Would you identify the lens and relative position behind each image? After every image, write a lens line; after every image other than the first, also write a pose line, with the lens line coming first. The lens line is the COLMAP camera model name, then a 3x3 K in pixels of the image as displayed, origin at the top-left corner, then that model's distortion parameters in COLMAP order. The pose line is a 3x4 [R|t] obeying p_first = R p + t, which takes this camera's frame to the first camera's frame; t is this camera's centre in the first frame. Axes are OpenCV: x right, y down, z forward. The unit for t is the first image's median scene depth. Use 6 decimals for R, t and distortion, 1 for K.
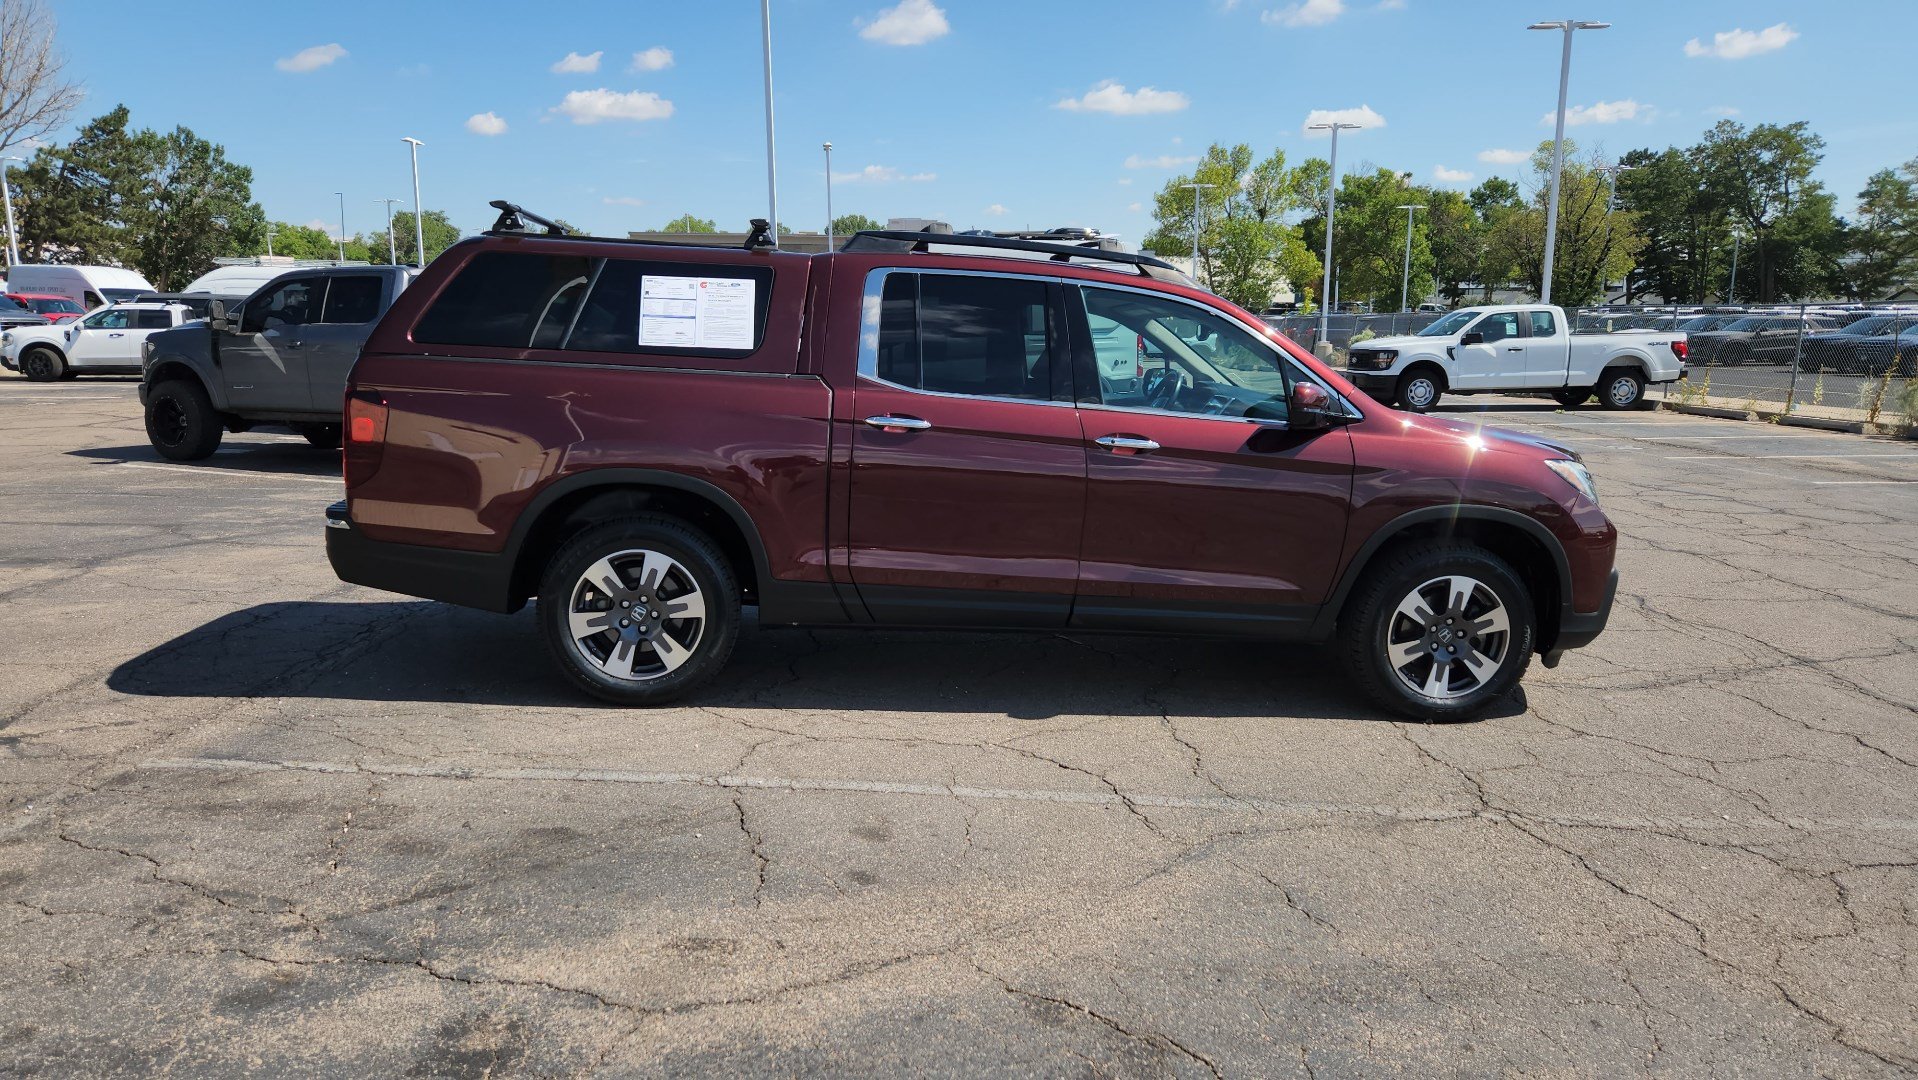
lens RADIAL K [[1278.9, 0, 934.7], [0, 1278.9, 531.0], [0, 0, 1]] dist [0.070745, -0.059264]
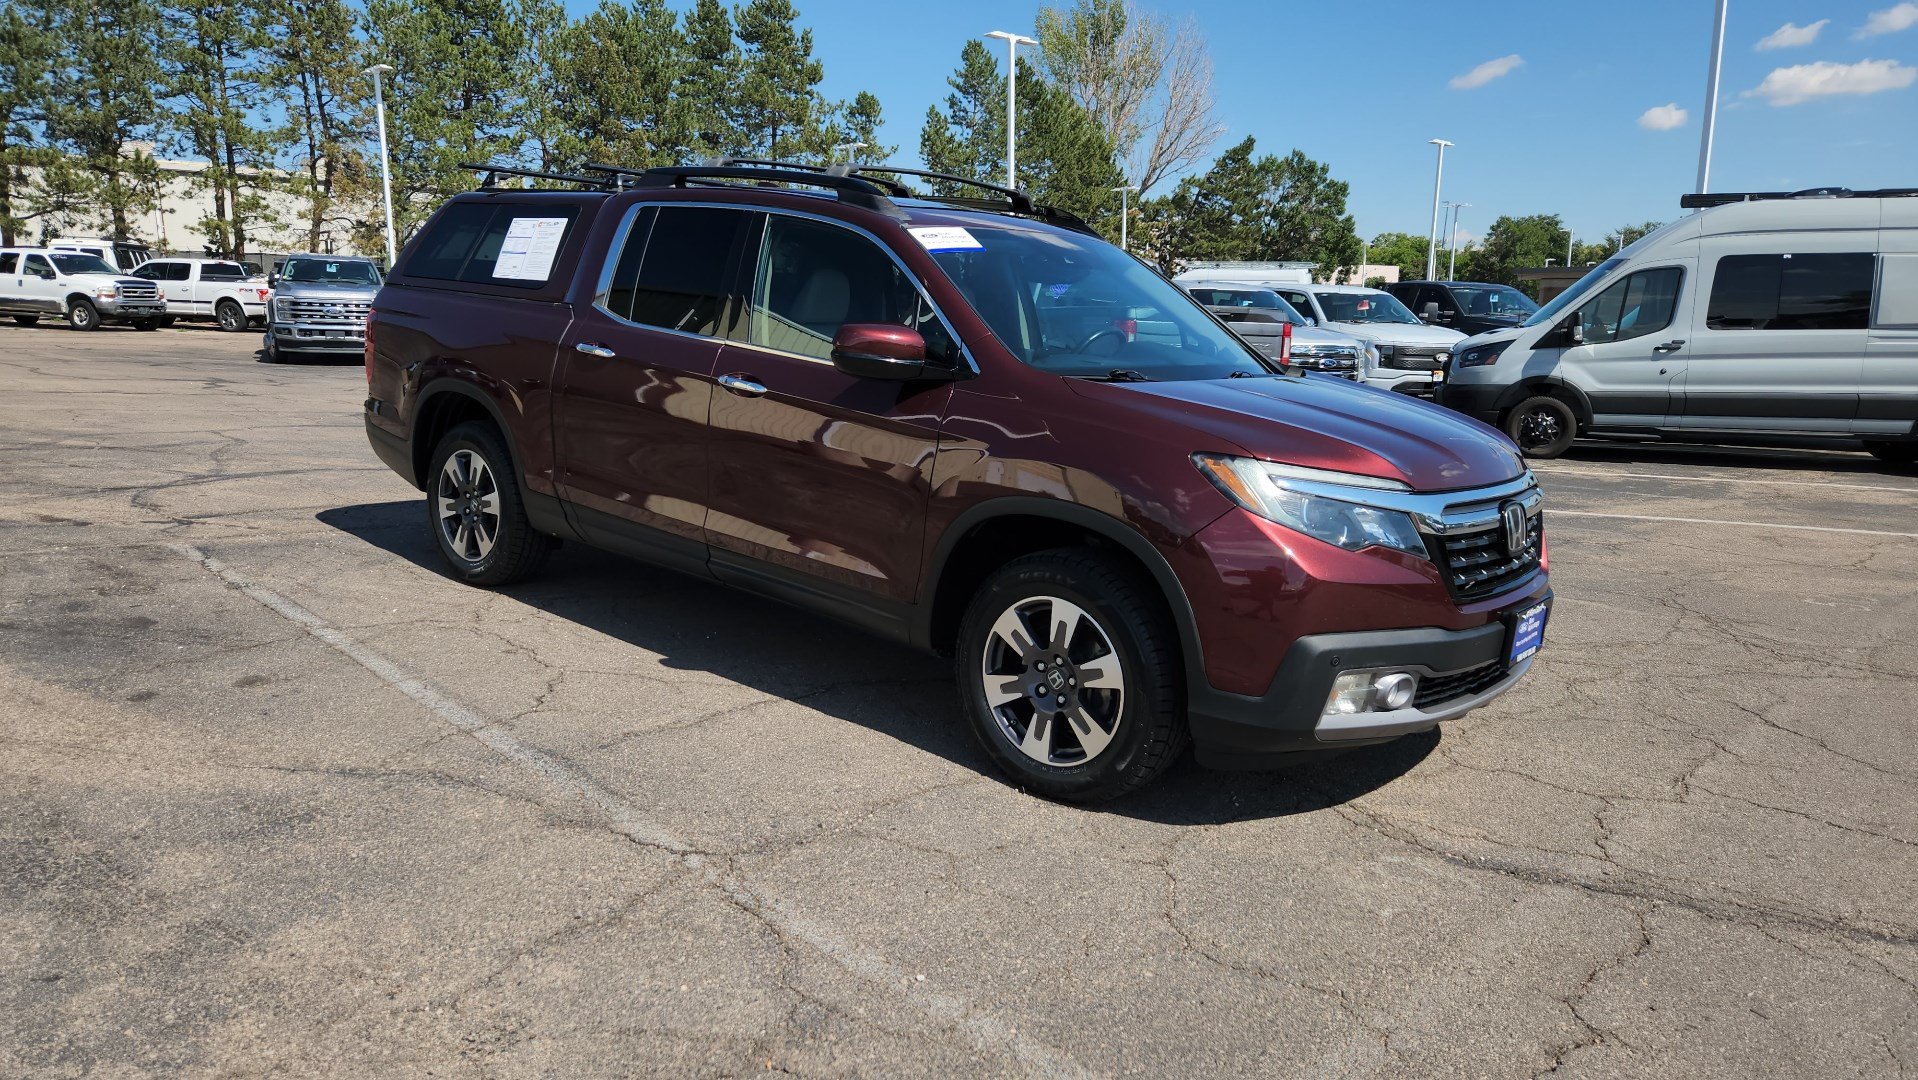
lens RADIAL K [[1277.5, 0, 932.8], [0, 1277.5, 526.6], [0, 0, 1]] dist [0.077763, -0.066080]
pose [[0.689934, 0.130933, -0.711933, 0.860681], [-0.137429, 0.989311, 0.048764, -0.030166], [0.710707, 0.064196, 0.700553, 0.445968]]
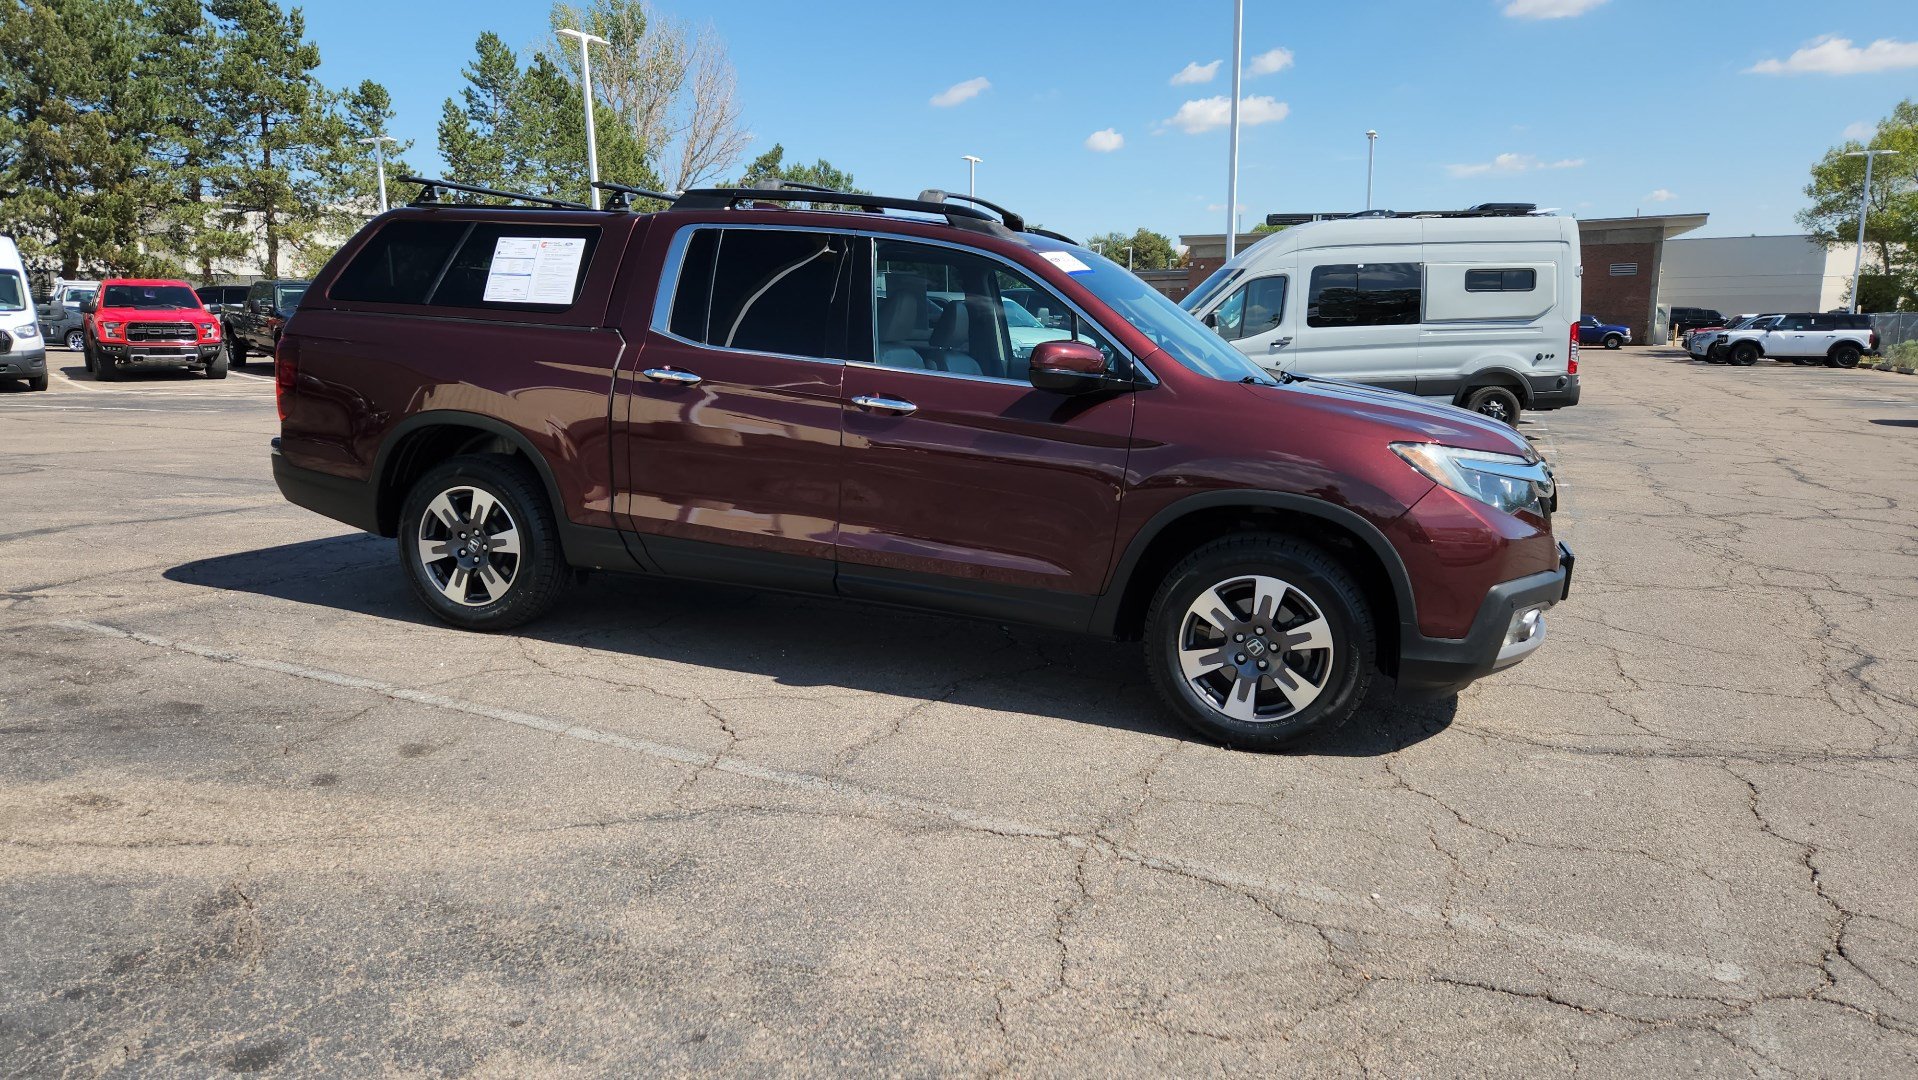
lens RADIAL K [[1278.9, 0, 934.7], [0, 1278.9, 531.0], [0, 0, 1]] dist [0.070745, -0.059264]
pose [[0.902327, 0.068067, -0.425644, 0.564318], [-0.069699, 0.997499, 0.011759, 0.010916], [0.425380, 0.019056, 0.904814, 0.160378]]
